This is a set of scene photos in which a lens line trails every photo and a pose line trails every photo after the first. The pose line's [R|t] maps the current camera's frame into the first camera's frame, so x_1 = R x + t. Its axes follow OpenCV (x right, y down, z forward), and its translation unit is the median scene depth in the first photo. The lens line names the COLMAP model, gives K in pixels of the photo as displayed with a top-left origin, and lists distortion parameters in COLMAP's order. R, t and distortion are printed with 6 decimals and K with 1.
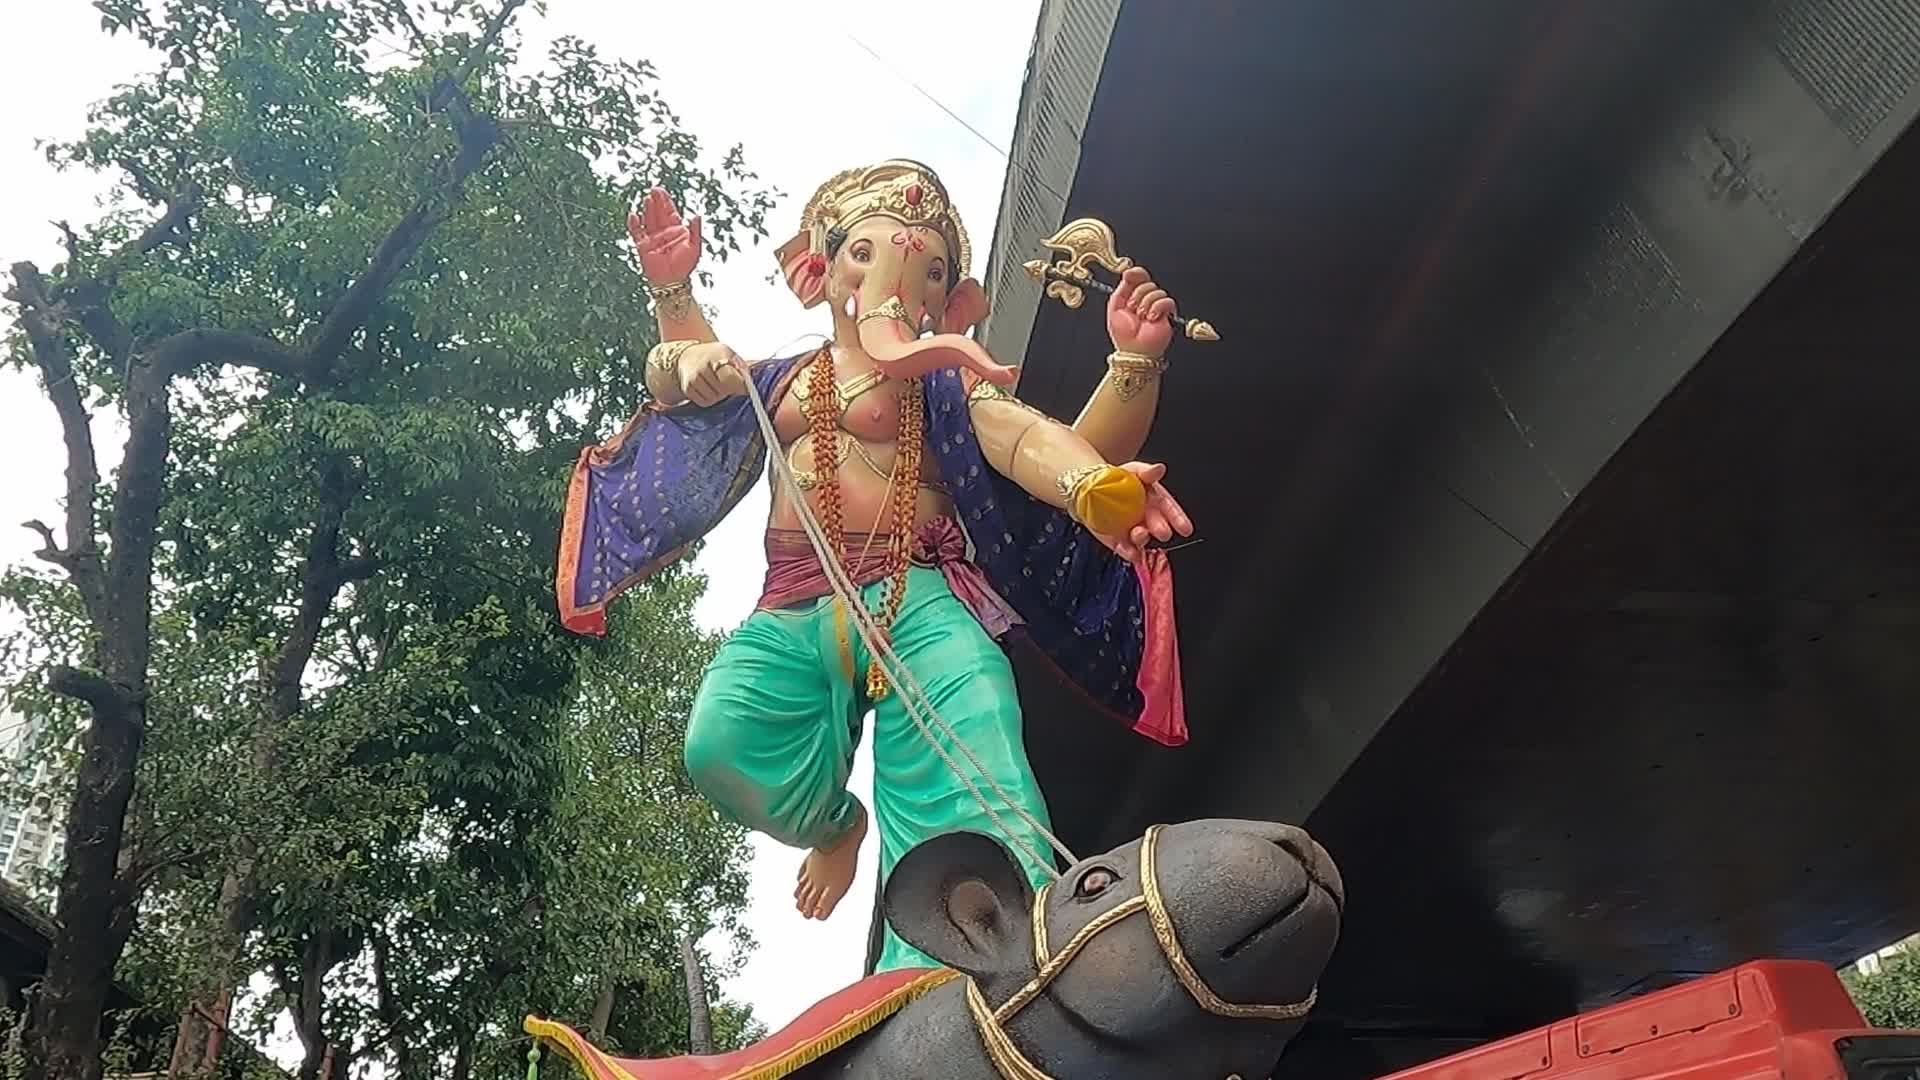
lens RADIAL K [[1622.2, 0, 968.7], [0, 1622.2, 395.1], [0, 0, 1]] dist [0.065006, -0.004261]
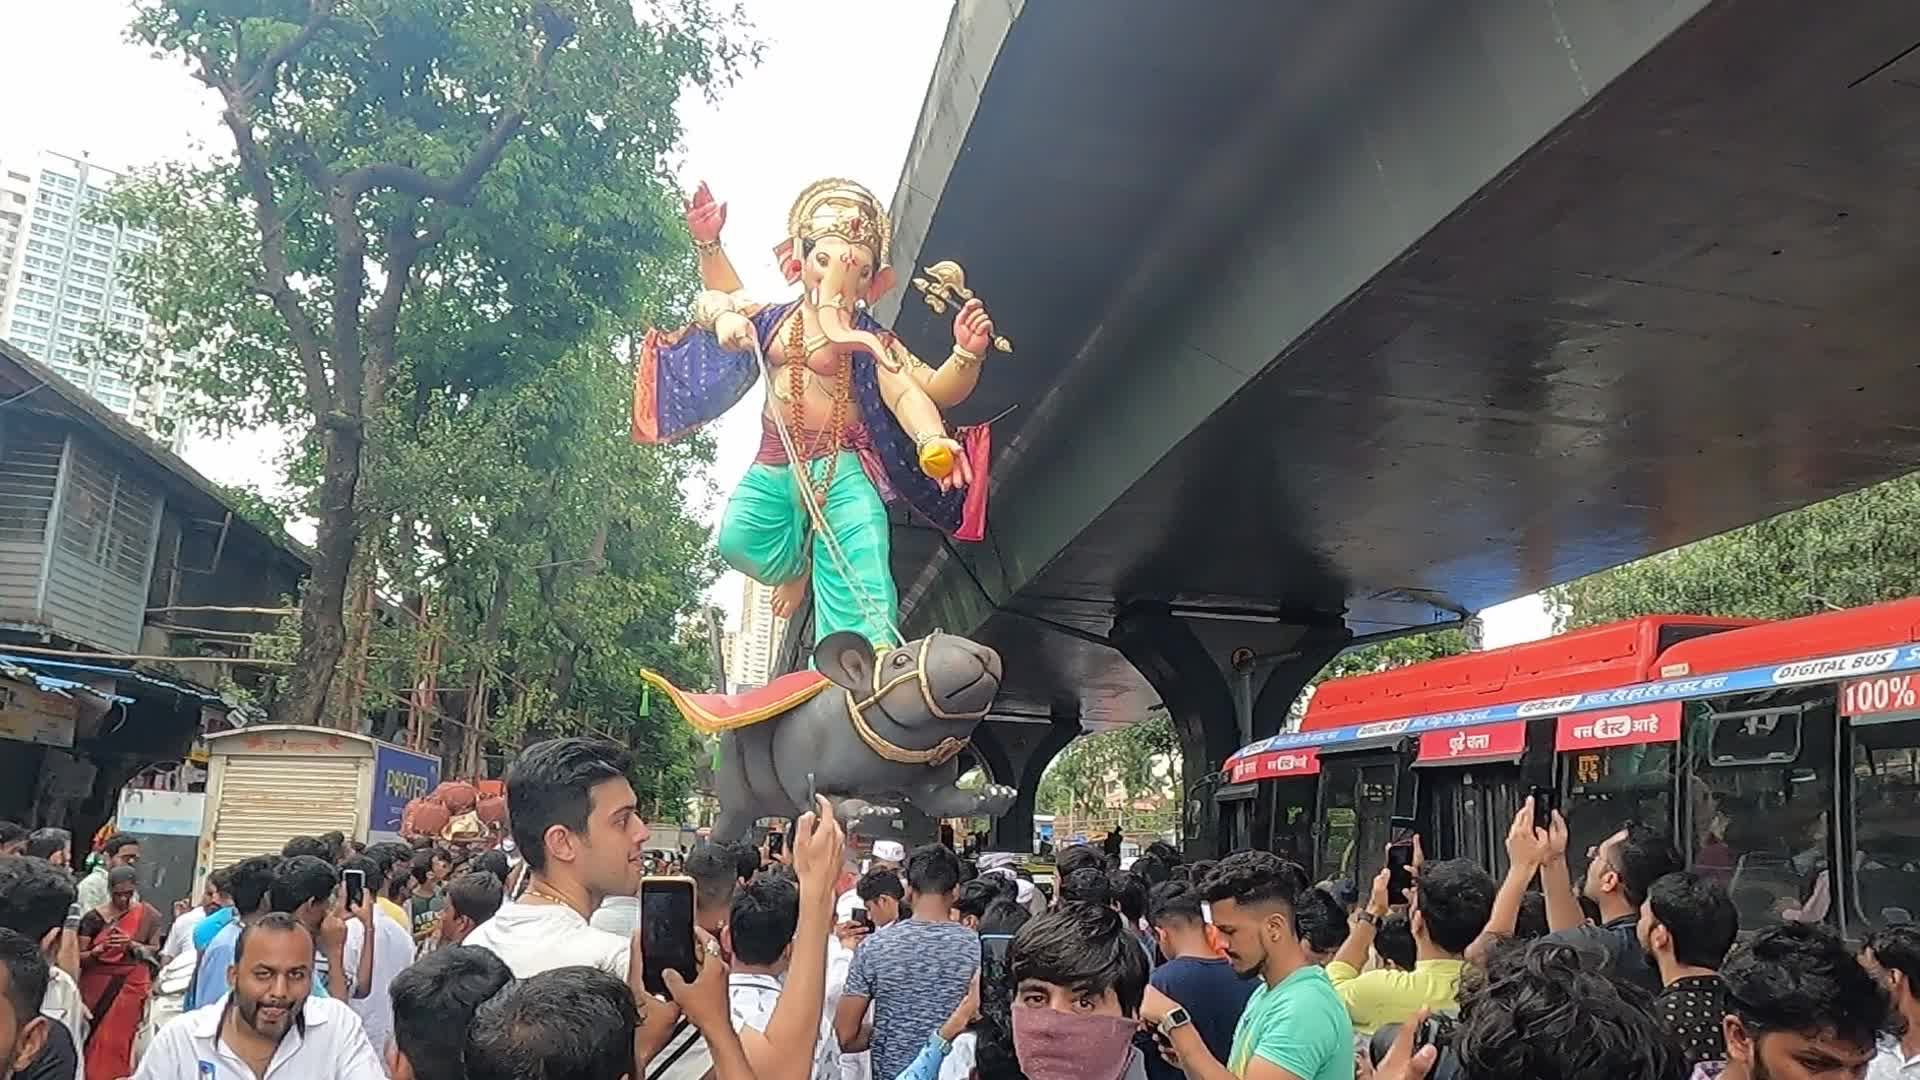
lens RADIAL K [[1622.2, 0, 968.7], [0, 1622.2, 395.1], [0, 0, 1]] dist [0.065006, -0.004261]
pose [[0.997068, 0.069294, 0.032465, 0.045678], [-0.075684, 0.955593, 0.284804, -0.482420], [-0.011288, -0.286426, 0.958036, -0.743535]]
